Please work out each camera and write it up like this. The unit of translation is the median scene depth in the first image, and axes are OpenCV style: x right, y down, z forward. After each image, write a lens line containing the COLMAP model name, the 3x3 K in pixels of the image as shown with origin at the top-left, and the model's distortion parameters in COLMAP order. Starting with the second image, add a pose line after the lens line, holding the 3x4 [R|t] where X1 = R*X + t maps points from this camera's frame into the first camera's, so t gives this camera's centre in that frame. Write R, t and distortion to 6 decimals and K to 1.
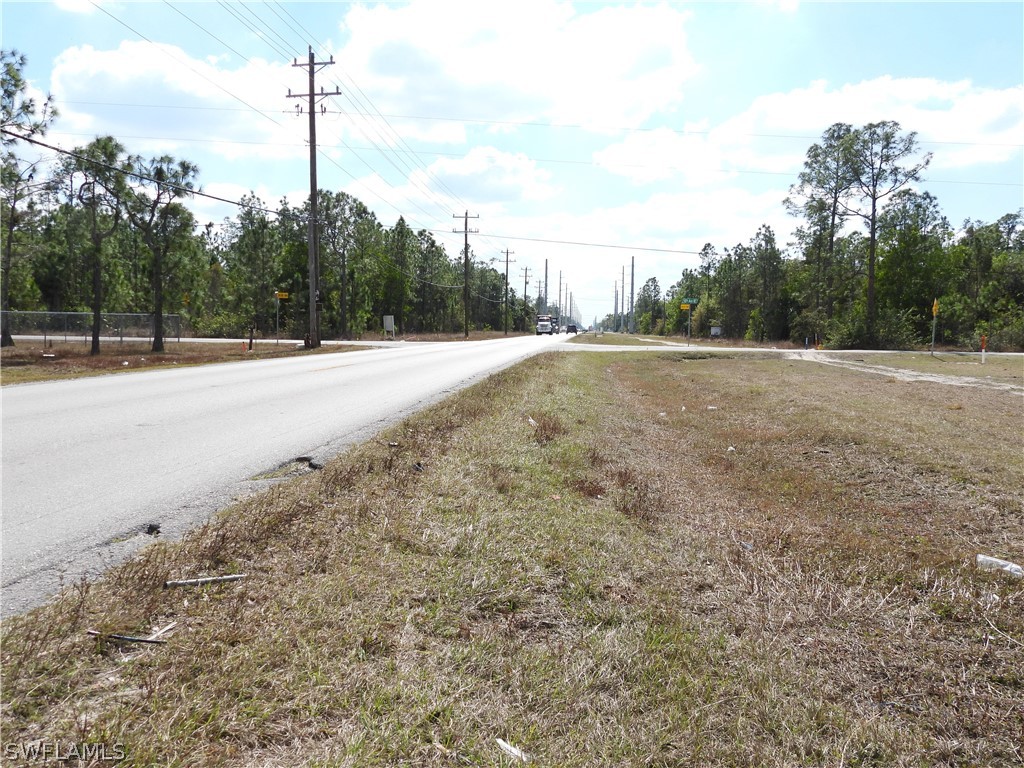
lens RADIAL K [[890.6, 0, 512.0], [0, 890.6, 384.0], [0, 0, 1]] dist [-0.007985, -0.003160]
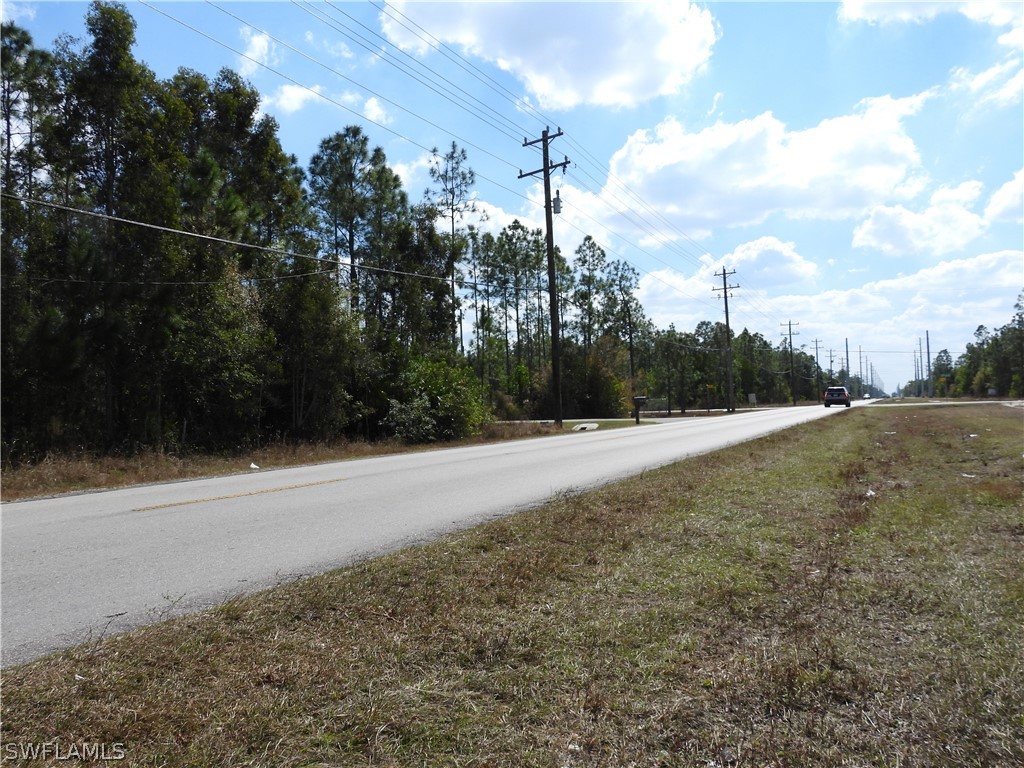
lens RADIAL K [[810.6, 0, 512.0], [0, 810.6, 384.0], [0, 0, 1]] dist [-0.012329, -0.001495]
pose [[0.936331, -0.057638, -0.346356, -0.016645], [0.026455, 0.995211, -0.094099, 0.018215], [0.350121, 0.078945, 0.933372, -0.290482]]
